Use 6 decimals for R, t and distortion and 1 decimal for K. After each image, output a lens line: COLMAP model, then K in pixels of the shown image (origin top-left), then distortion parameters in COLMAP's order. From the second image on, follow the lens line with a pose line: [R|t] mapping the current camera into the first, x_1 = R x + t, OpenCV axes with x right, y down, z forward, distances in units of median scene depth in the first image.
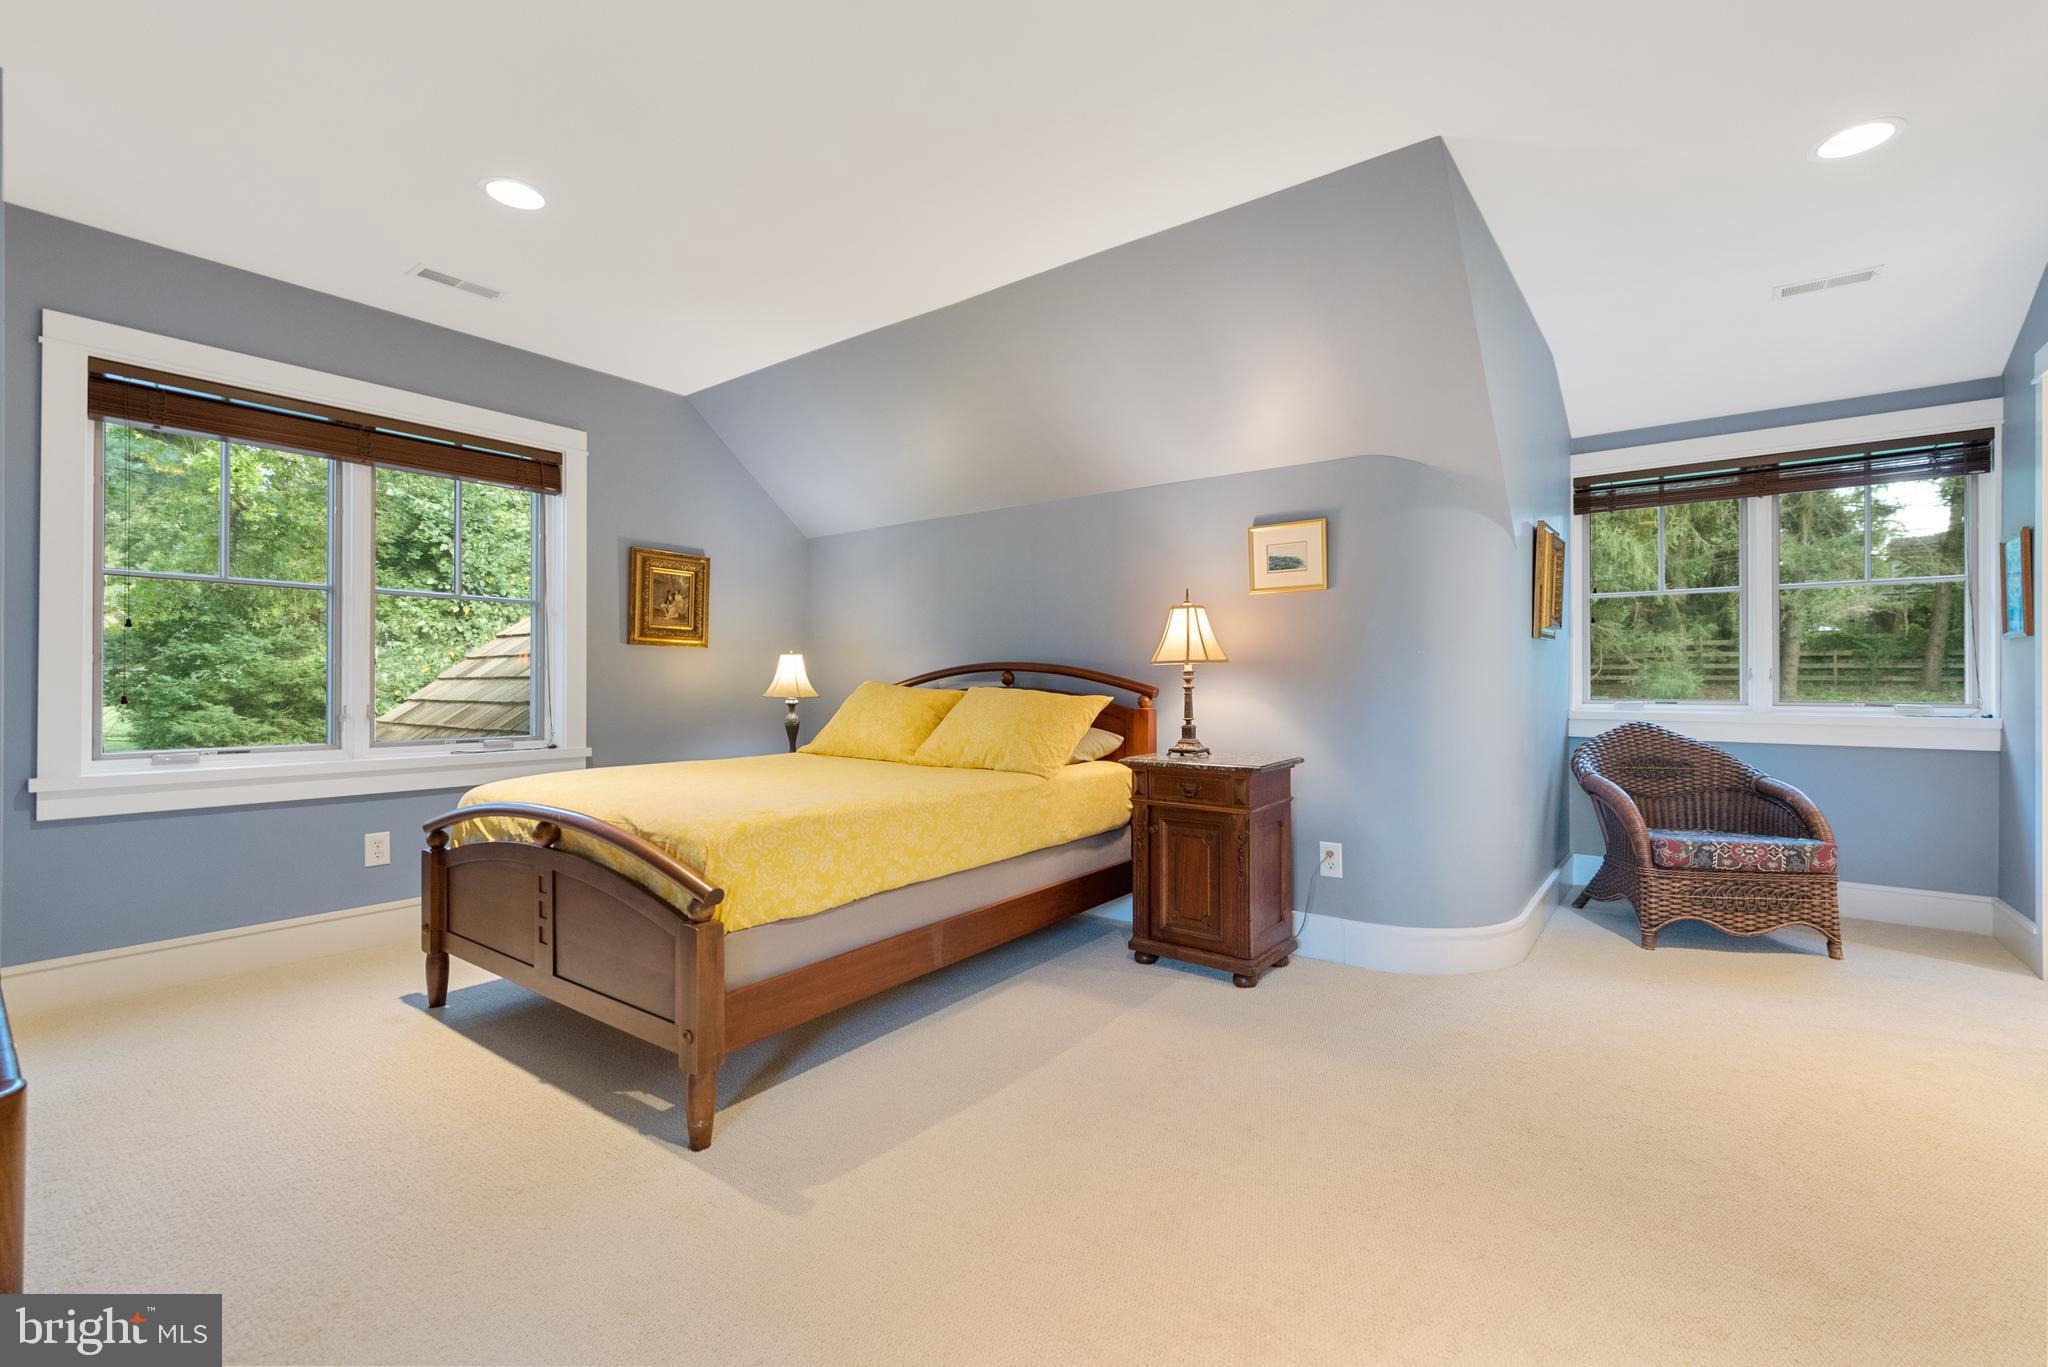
lens RADIAL K [[885.6, 0, 1027.2], [0, 885.6, 682.5], [0, 0, 1]] dist [0.004975, -0.000004]
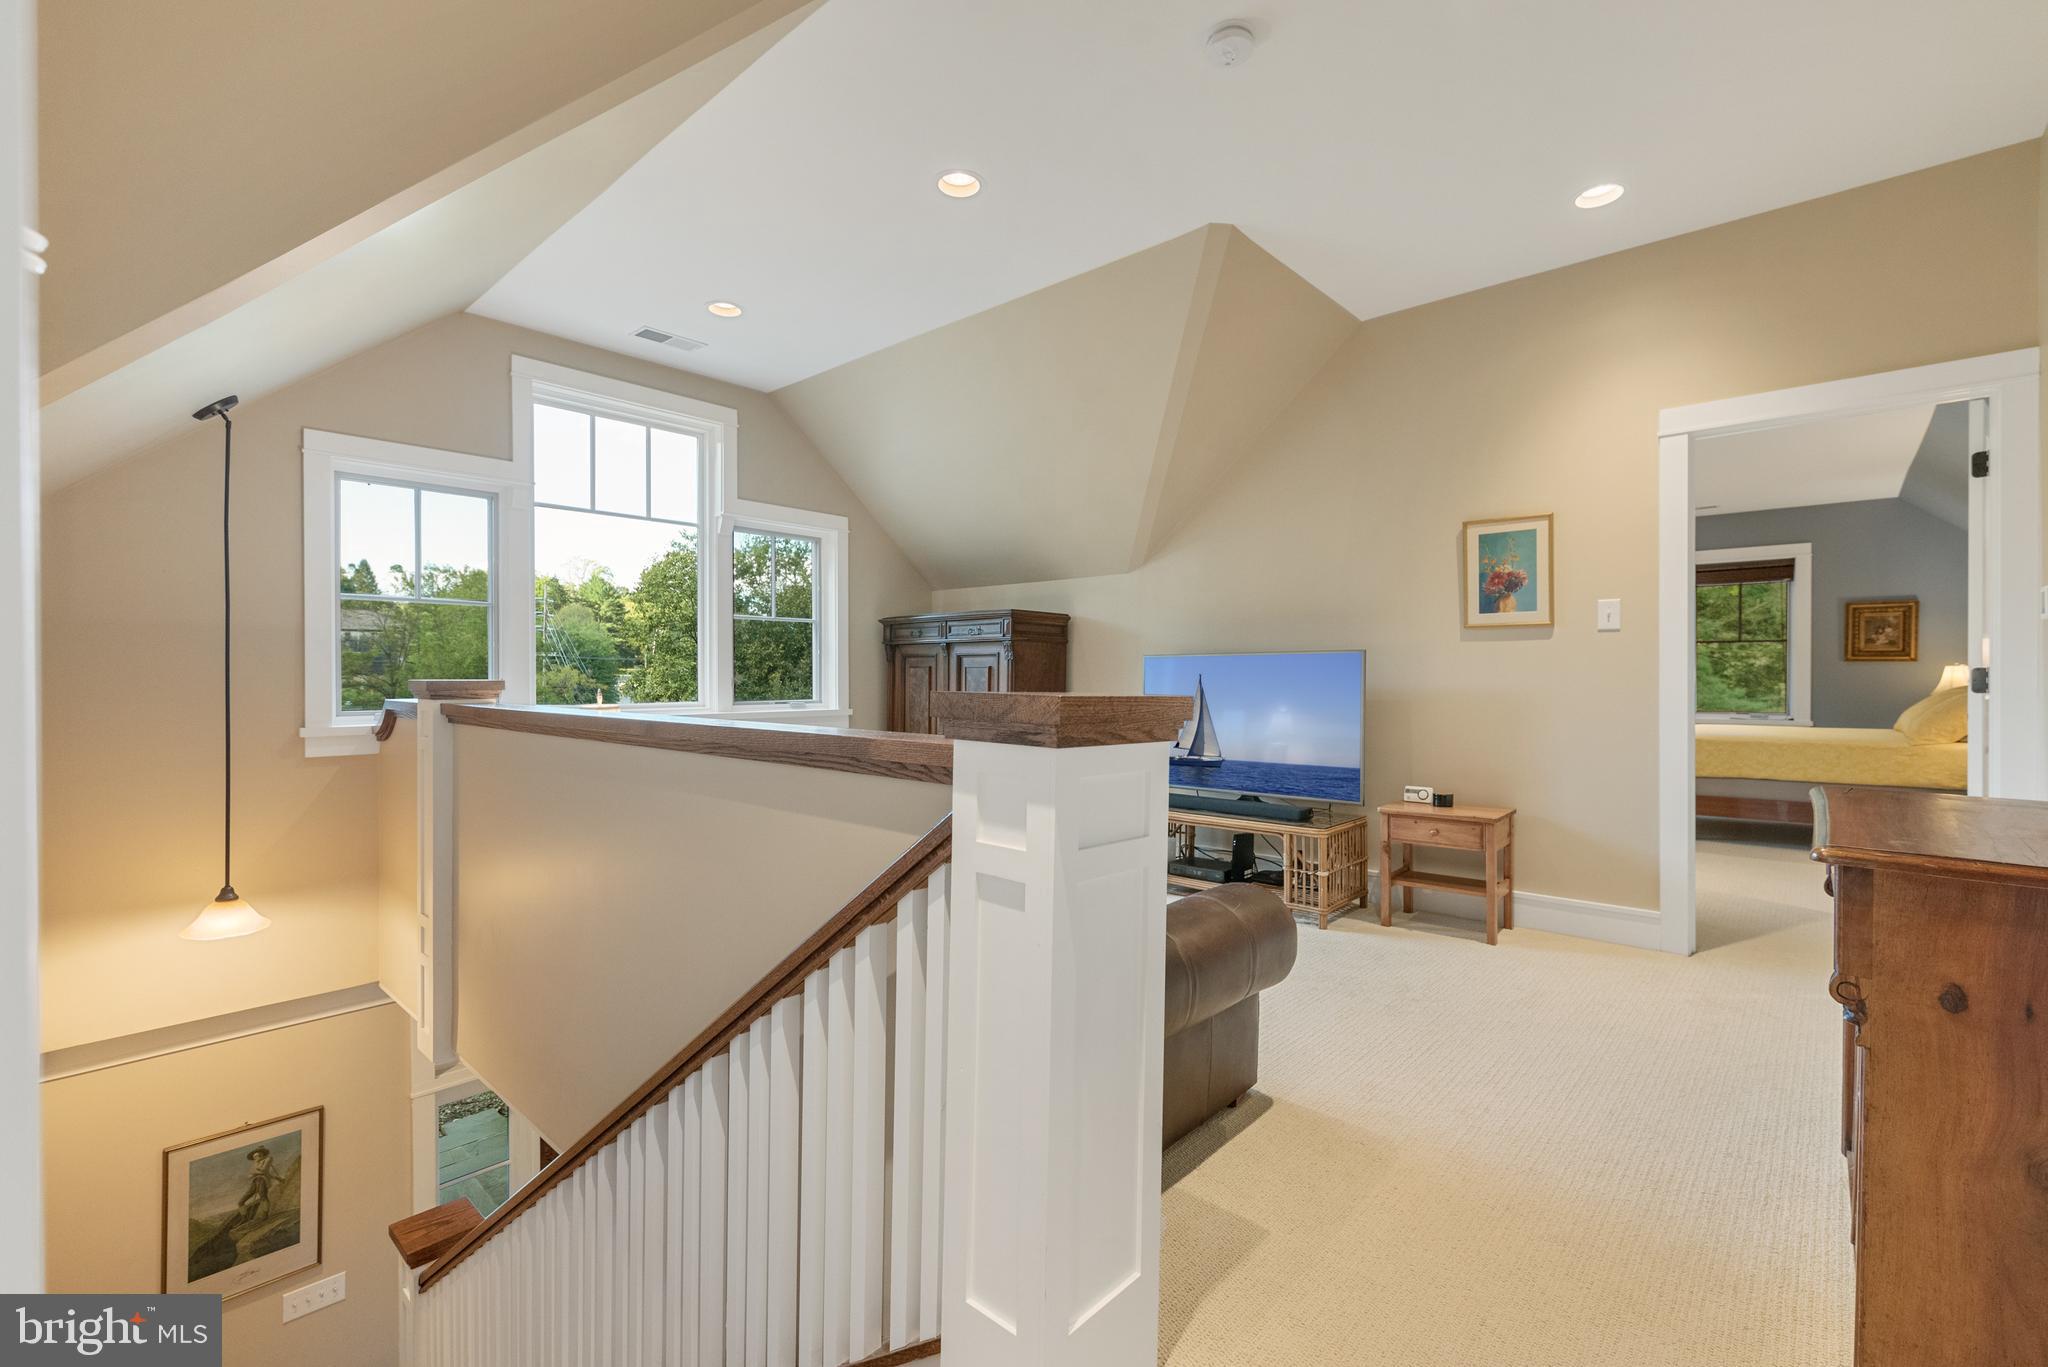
lens RADIAL K [[885.6, 0, 1025.9], [0, 885.6, 681.1], [0, 0, 1]] dist [0.004975, -0.000004]
pose [[-0.099251, 0.004435, -0.995053, 1.350191], [0.004500, 0.999982, 0.004008, -0.019223], [0.995052, -0.004080, -0.099269, -0.363924]]
